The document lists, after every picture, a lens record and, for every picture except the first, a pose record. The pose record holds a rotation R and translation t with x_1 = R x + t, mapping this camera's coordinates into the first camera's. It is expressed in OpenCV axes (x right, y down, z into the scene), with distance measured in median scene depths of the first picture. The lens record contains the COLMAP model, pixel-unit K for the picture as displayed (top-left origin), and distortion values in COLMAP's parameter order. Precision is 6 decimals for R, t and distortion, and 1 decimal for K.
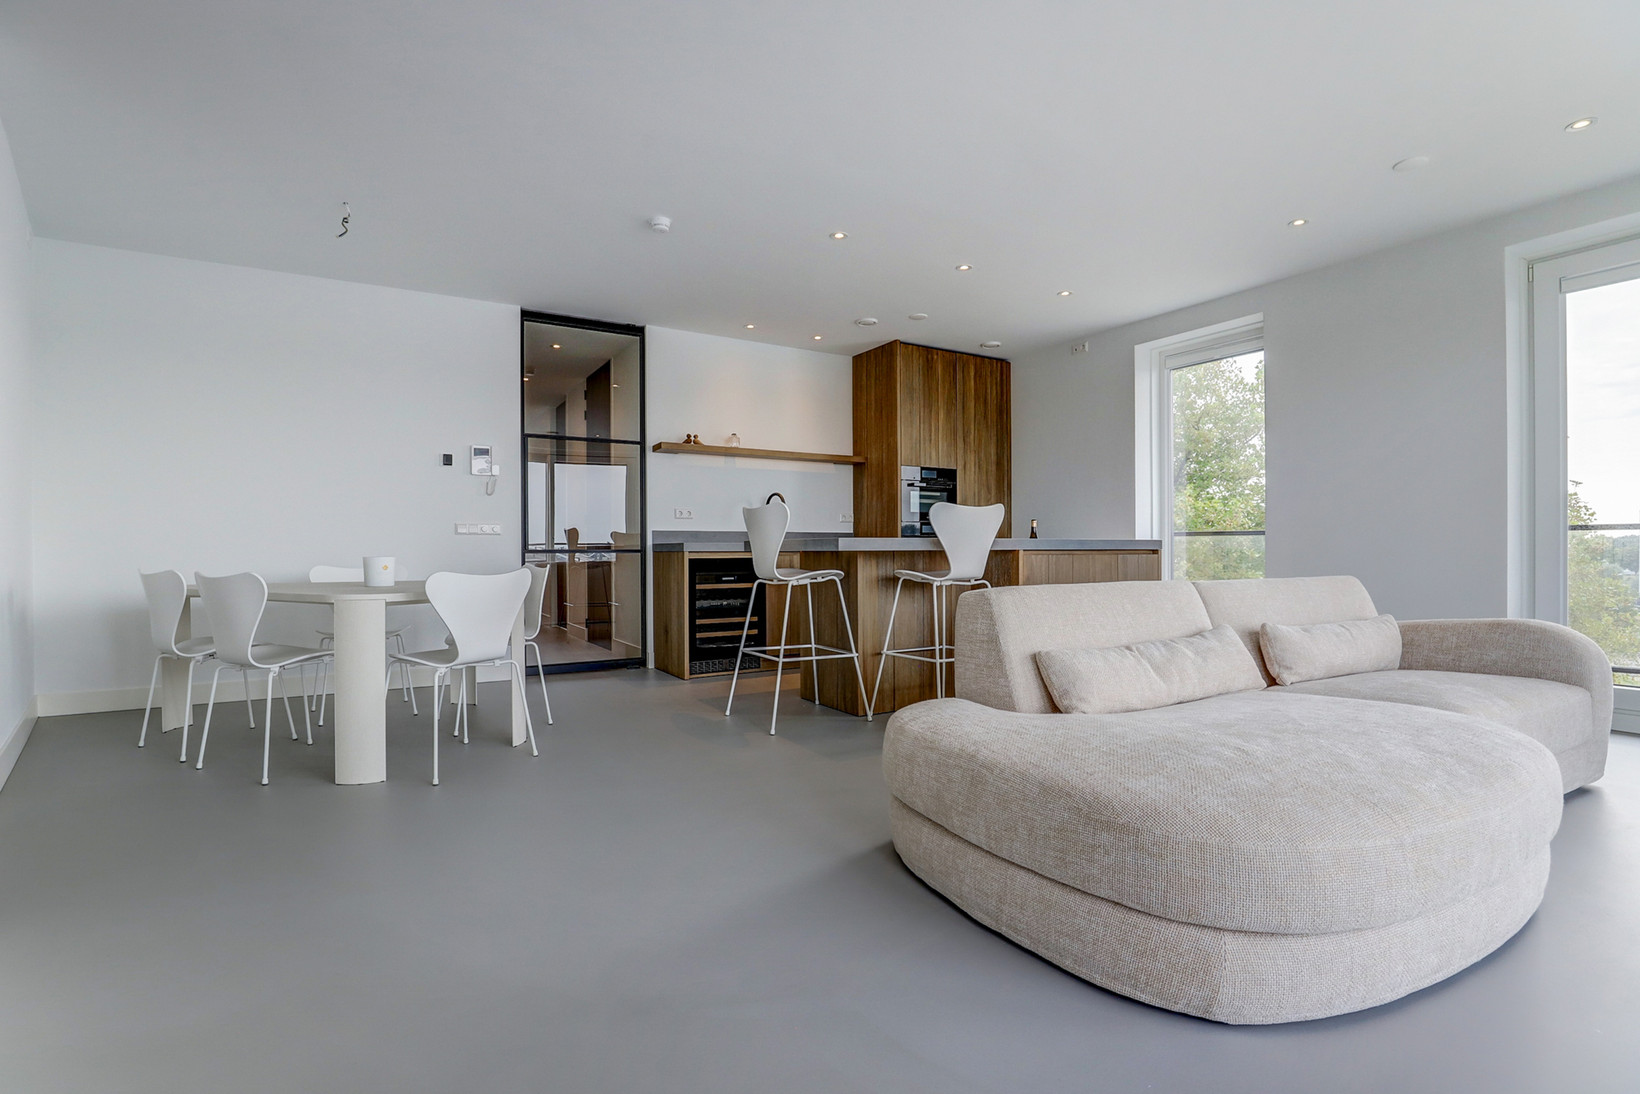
lens RADIAL K [[754.0, 0, 806.4], [0, 754.0, 548.0], [0, 0, 1]] dist [-0.009917, 0.000856]
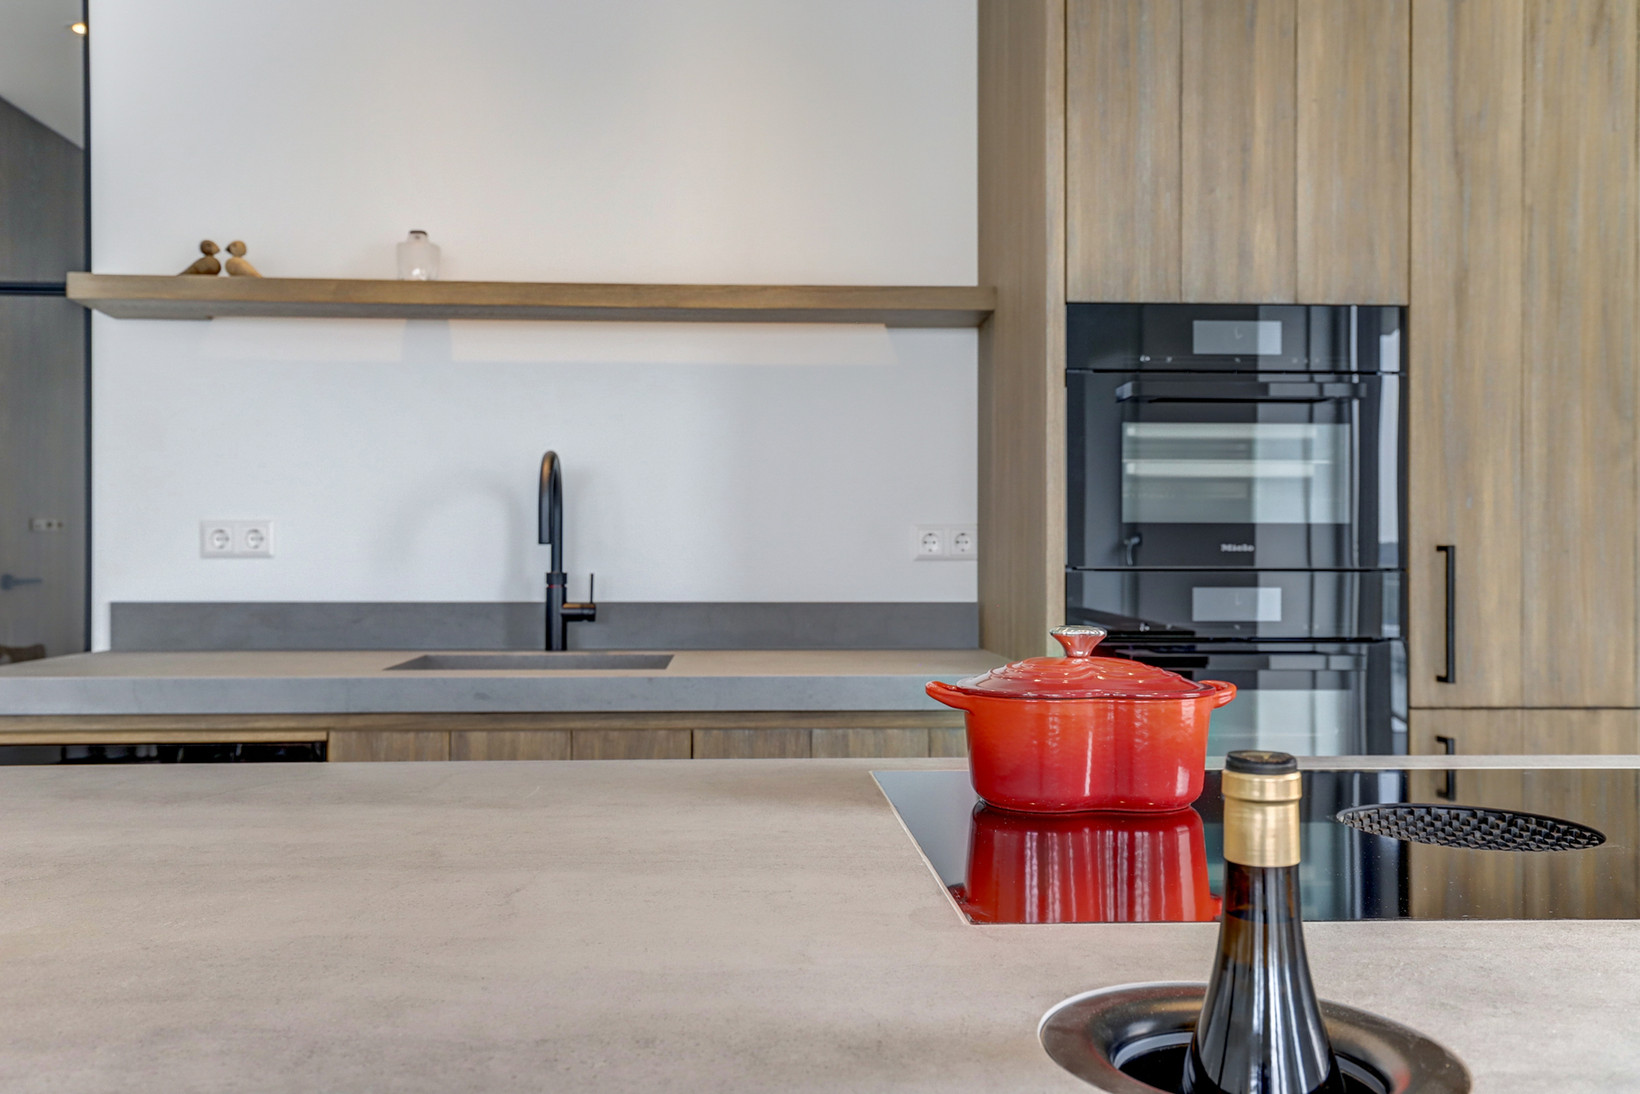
lens RADIAL K [[1379.0, 0, 808.9], [0, 1379.0, 556.5], [0, 0, 1]] dist [0.013442, 0.010236]
pose [[0.883922, 0.004993, -0.467607, 0.237552], [-0.003738, 0.999986, 0.003612, -0.039324], [0.467619, -0.001445, 0.883929, 0.614896]]
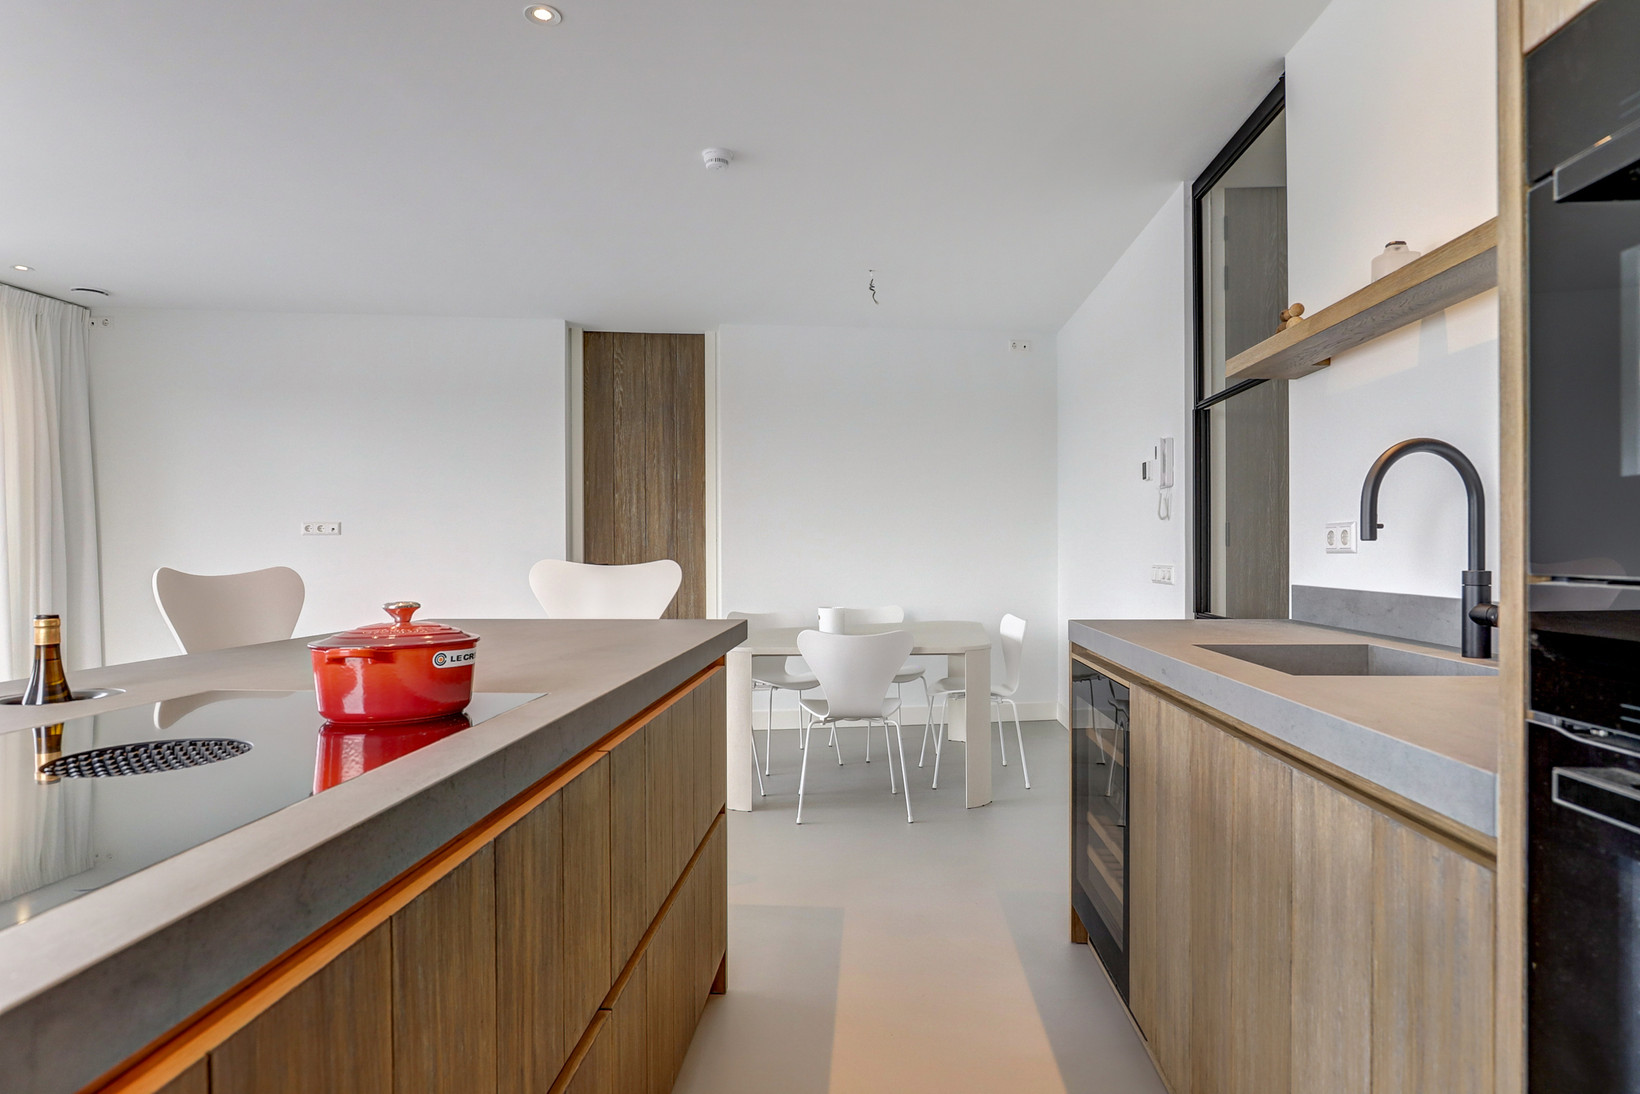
lens RADIAL K [[899.9, 0, 806.6], [0, 899.9, 557.1], [0, 0, 1]] dist [-0.008006, 0.000170]
pose [[-0.575468, 0.011074, -0.817749, 0.282717], [0.007885, 0.999937, 0.007993, -0.039612], [0.817786, -0.001849, -0.575519, 0.970492]]
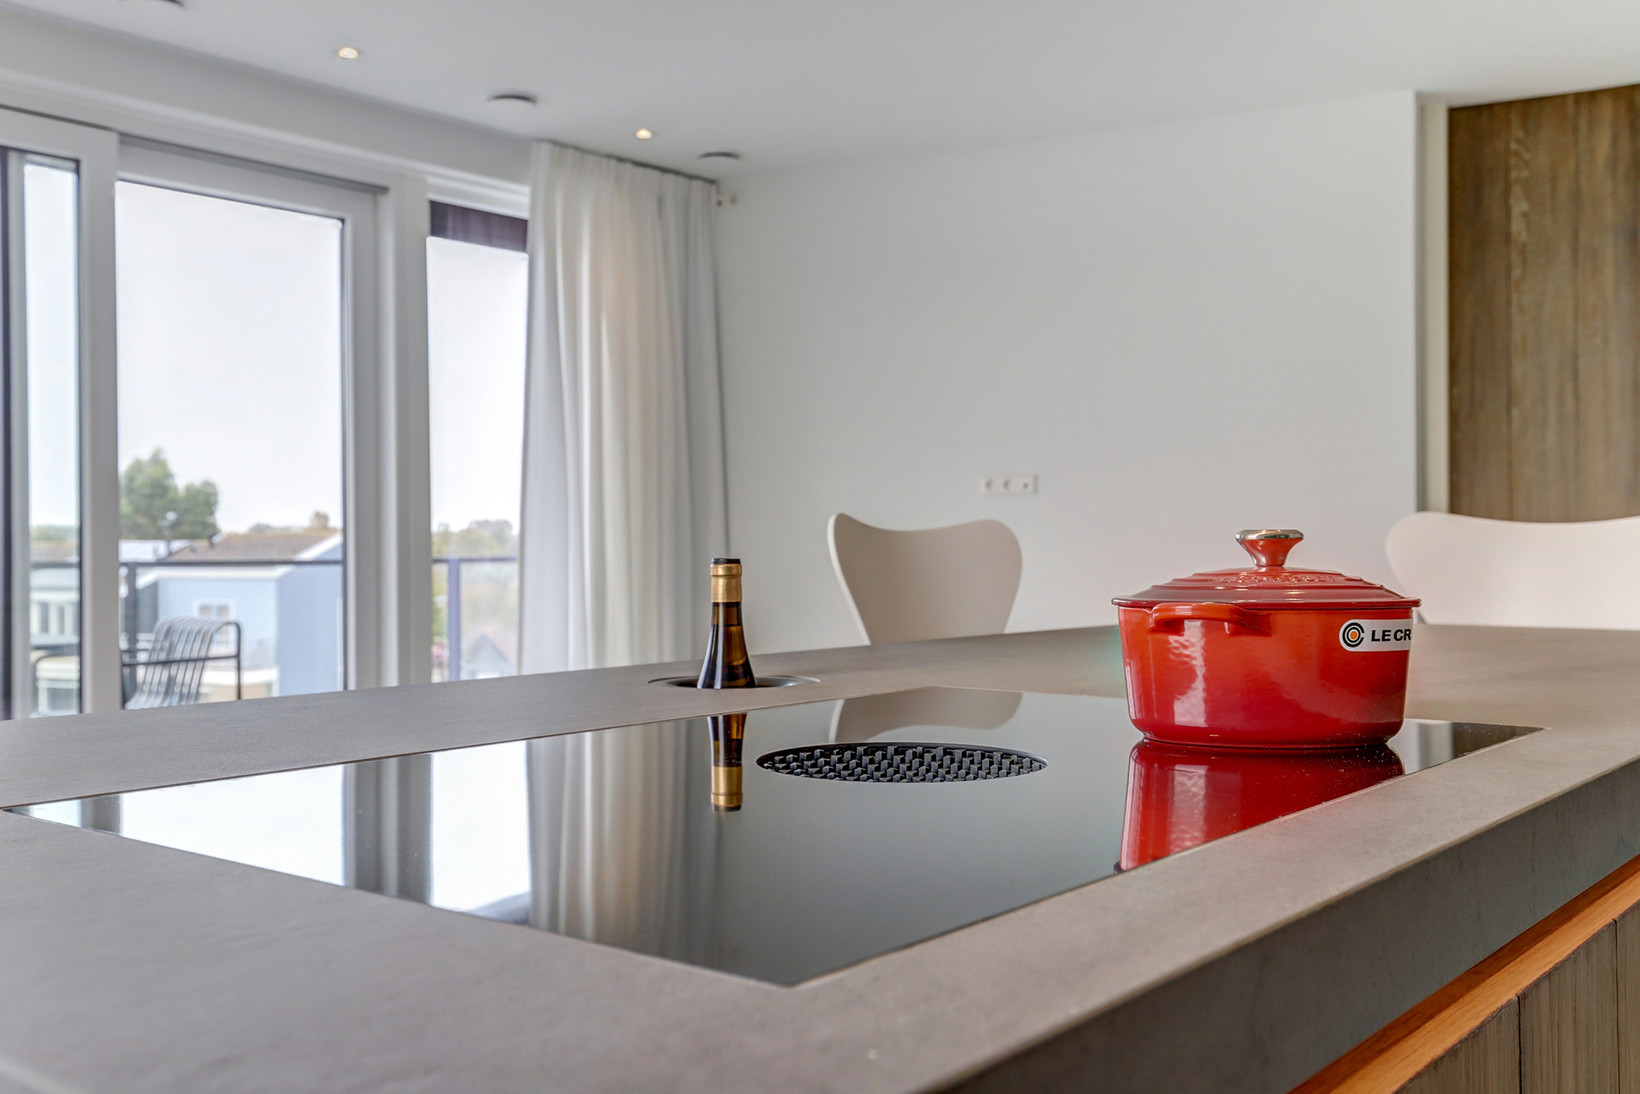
lens RADIAL K [[1564.8, 0, 820.0], [0, 1564.8, 547.0], [0, 0, 1]] dist [0.044647, -0.019120]
pose [[-0.936041, 0.007465, -0.351811, 0.286141], [0.007591, 0.999971, 0.001020, -0.028104], [0.351808, -0.001716, -0.936070, 0.939839]]
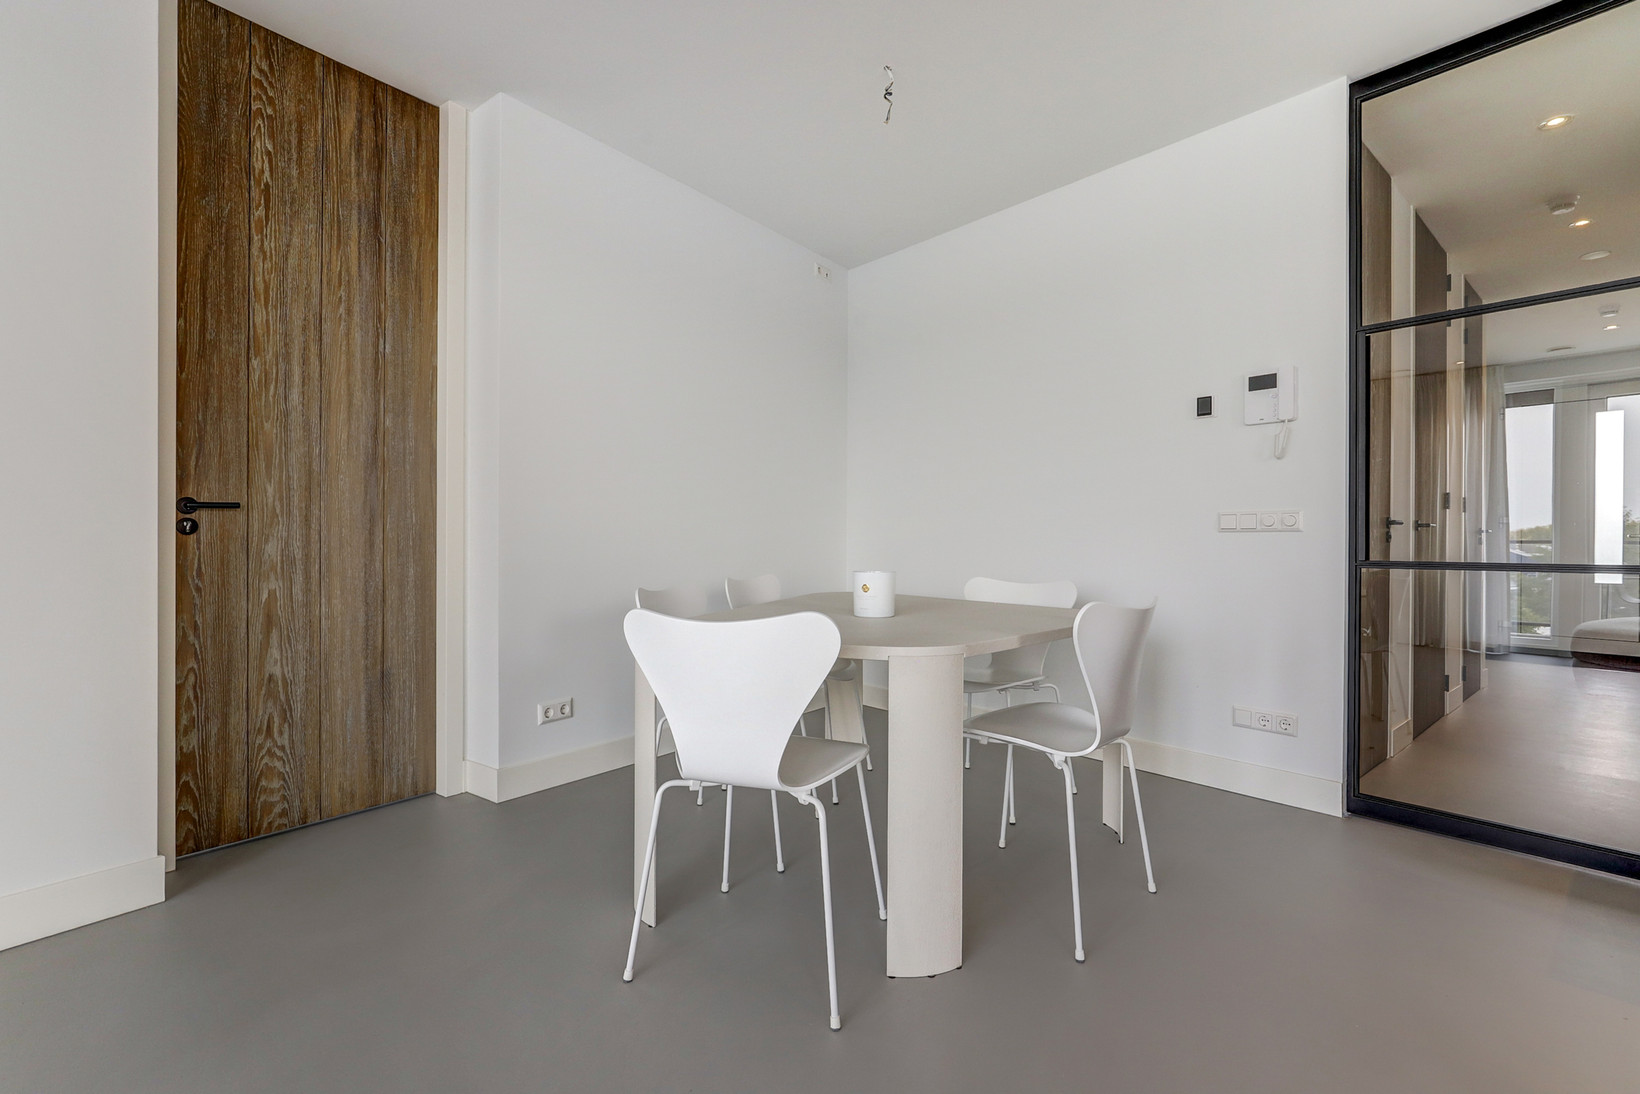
lens RADIAL K [[754.0, 0, 806.4], [0, 754.0, 548.0], [0, 0, 1]] dist [-0.009917, 0.000856]
pose [[0.171671, 0.006343, -0.985134, 0.044314], [-0.002027, 0.999979, 0.006085, -0.007092], [0.985152, 0.000952, 0.171680, 0.469893]]
